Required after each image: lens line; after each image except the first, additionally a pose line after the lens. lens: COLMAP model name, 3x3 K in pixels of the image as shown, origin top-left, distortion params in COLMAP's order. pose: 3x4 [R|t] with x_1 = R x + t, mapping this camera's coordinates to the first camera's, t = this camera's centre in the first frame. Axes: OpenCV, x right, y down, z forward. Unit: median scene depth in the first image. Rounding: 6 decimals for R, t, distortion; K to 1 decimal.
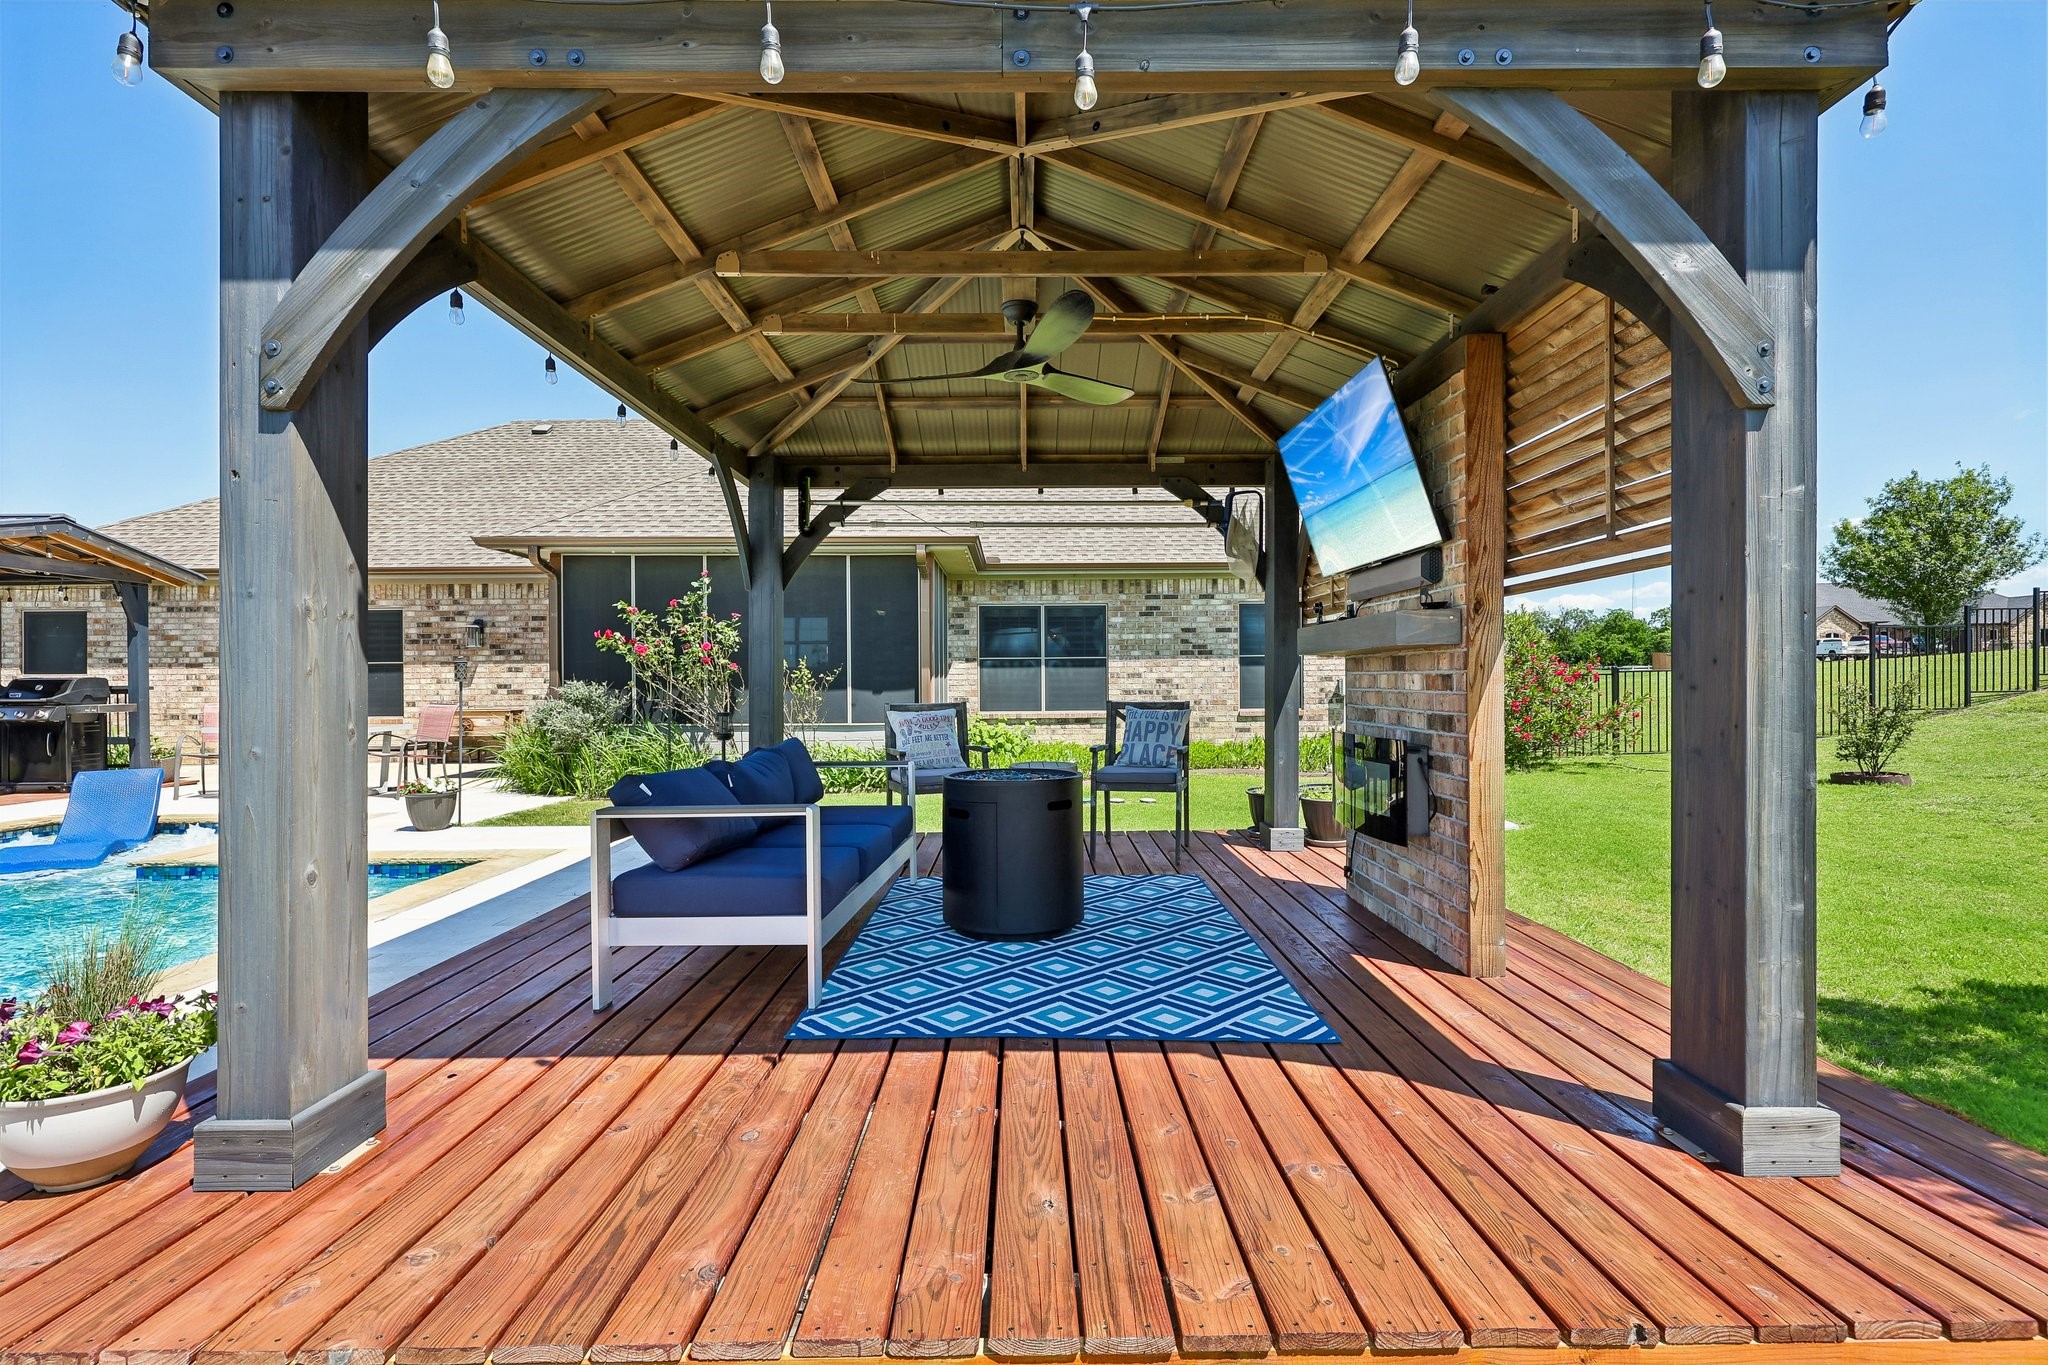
lens RADIAL K [[934.5, 0, 1018.9], [0, 934.5, 680.2], [0, 0, 1]] dist [-0.001301, 0.000555]
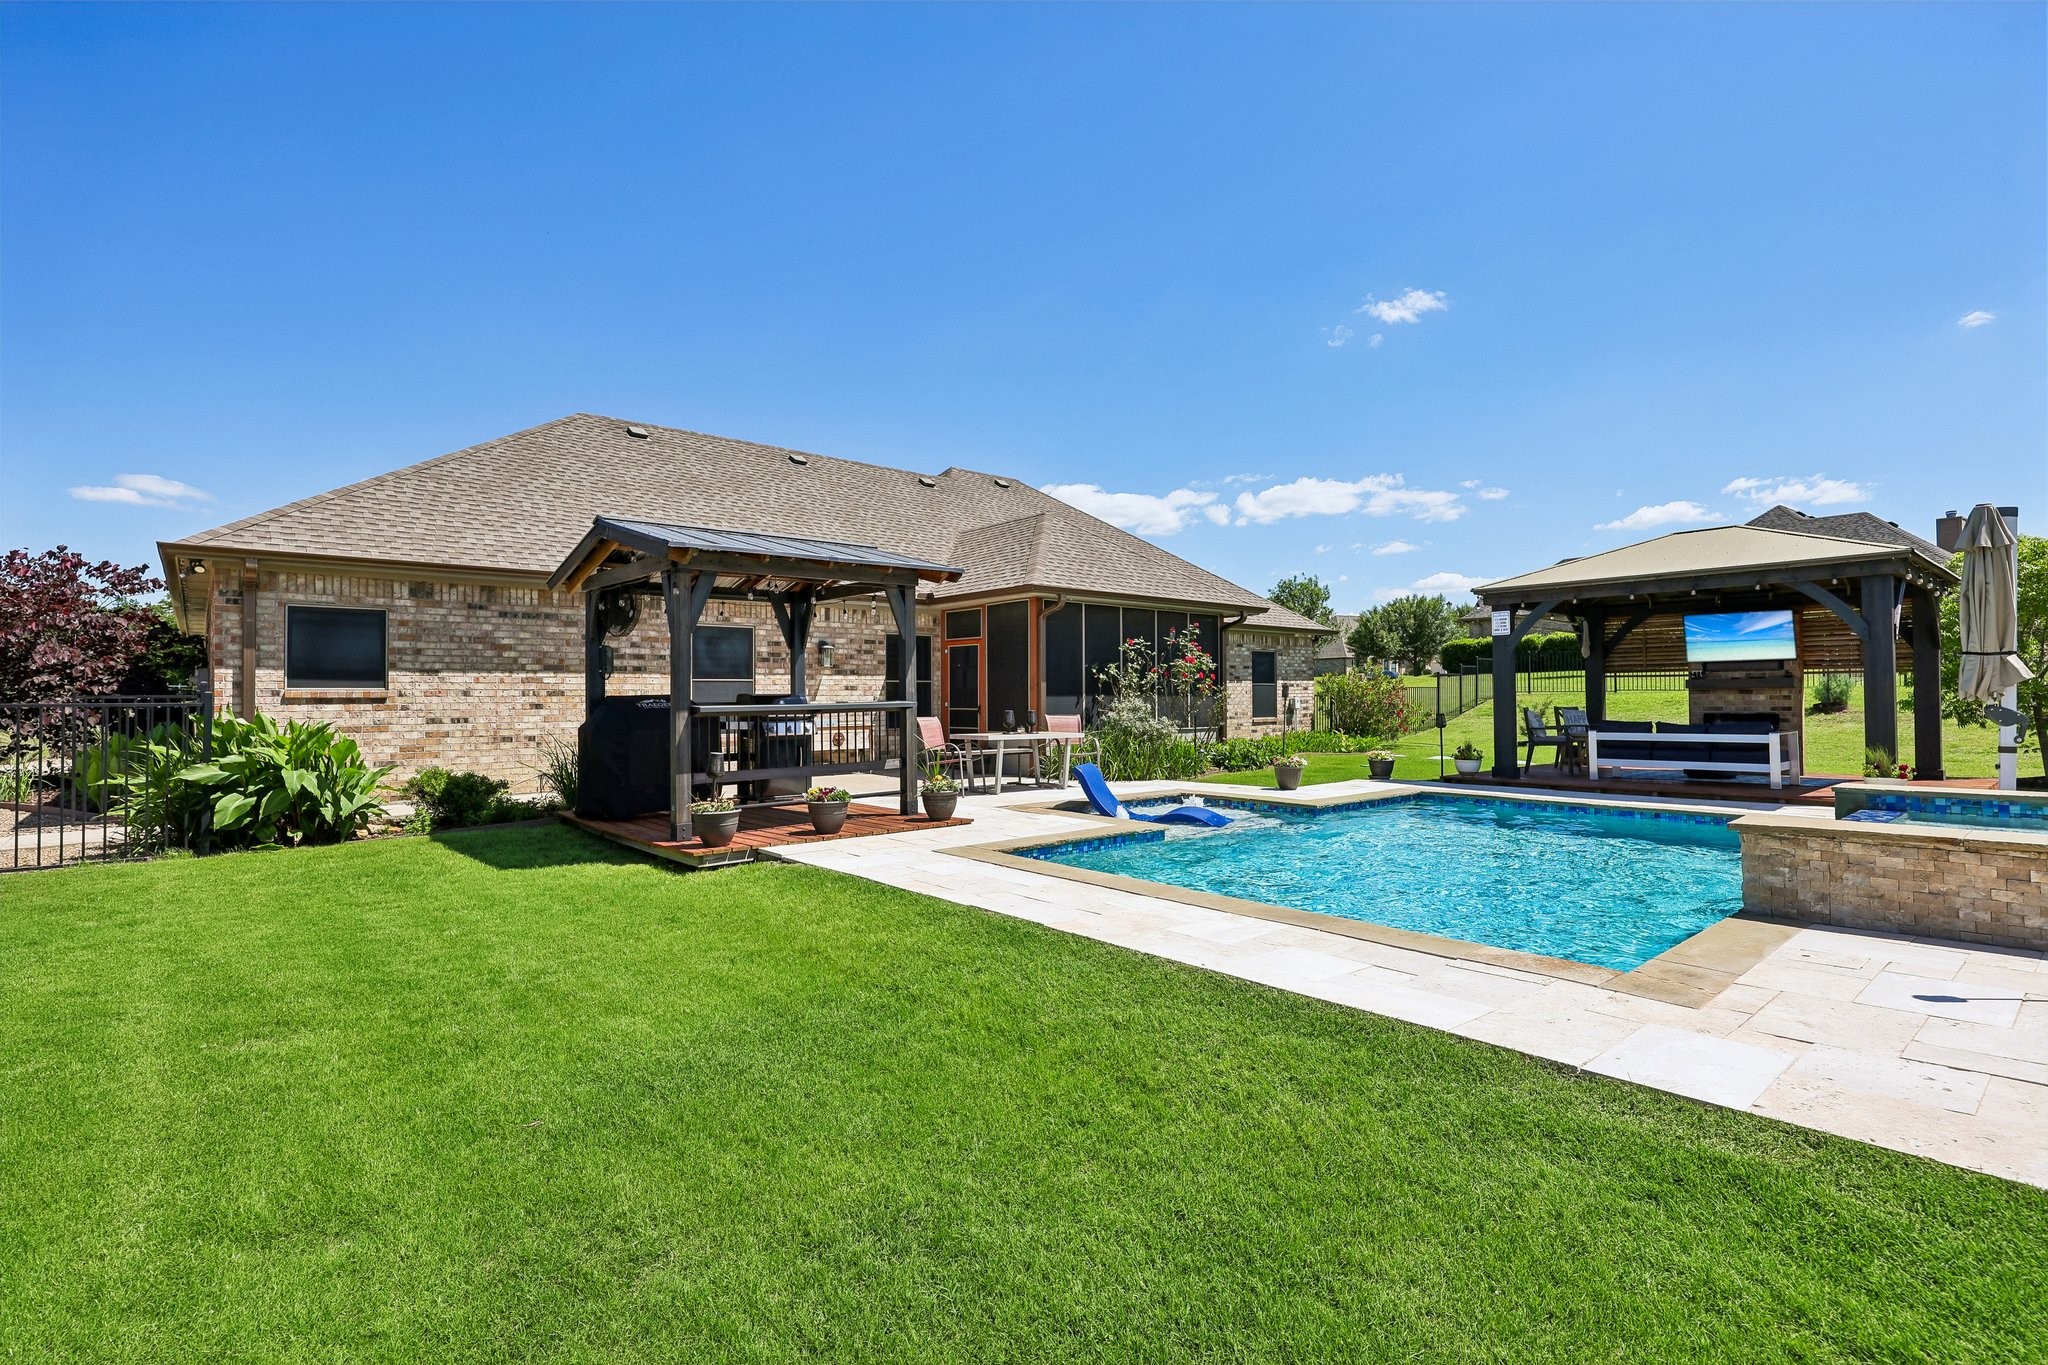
lens RADIAL K [[977.1, 0, 1027.3], [0, 977.1, 686.3], [0, 0, 1]] dist [0.000465, 0.000205]
pose [[0.756586, 0.010701, 0.653807, -1.130761], [0.000513, 0.999856, -0.016959, 0.006113], [-0.653894, 0.013166, 0.756472, 0.003547]]
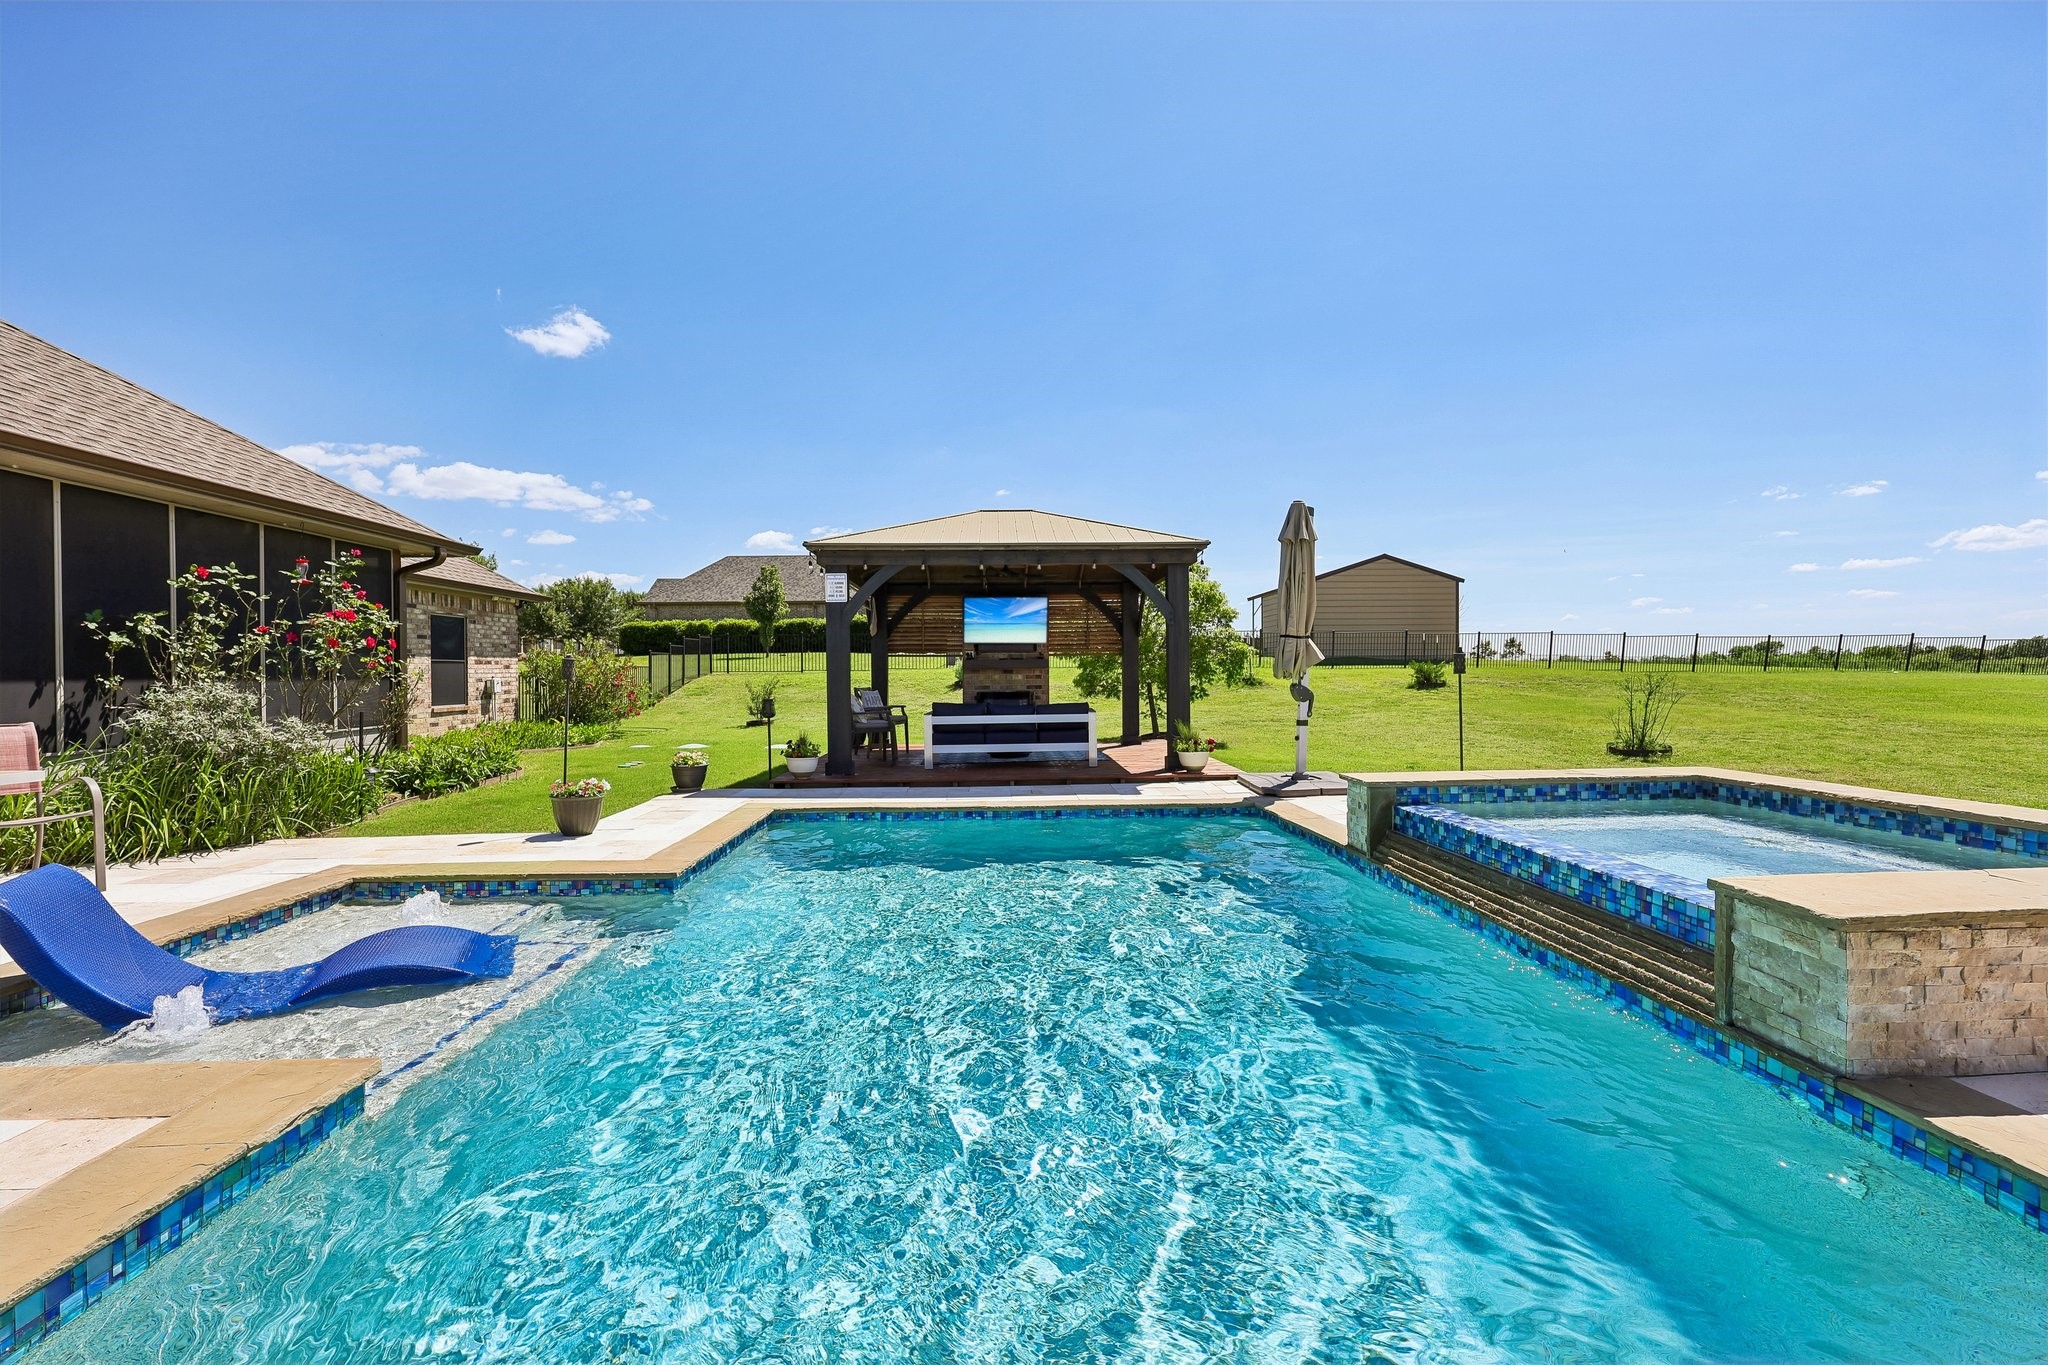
lens RADIAL K [[823.6, 0, 1034.8], [0, 823.6, 681.0], [0, 0, 1]] dist [-0.000658, -0.000380]
pose [[-0.049269, -0.003062, 0.998781, -0.809410], [0.007367, 0.999967, 0.003429, 0.001855], [-0.998758, 0.007526, -0.049245, 0.313300]]
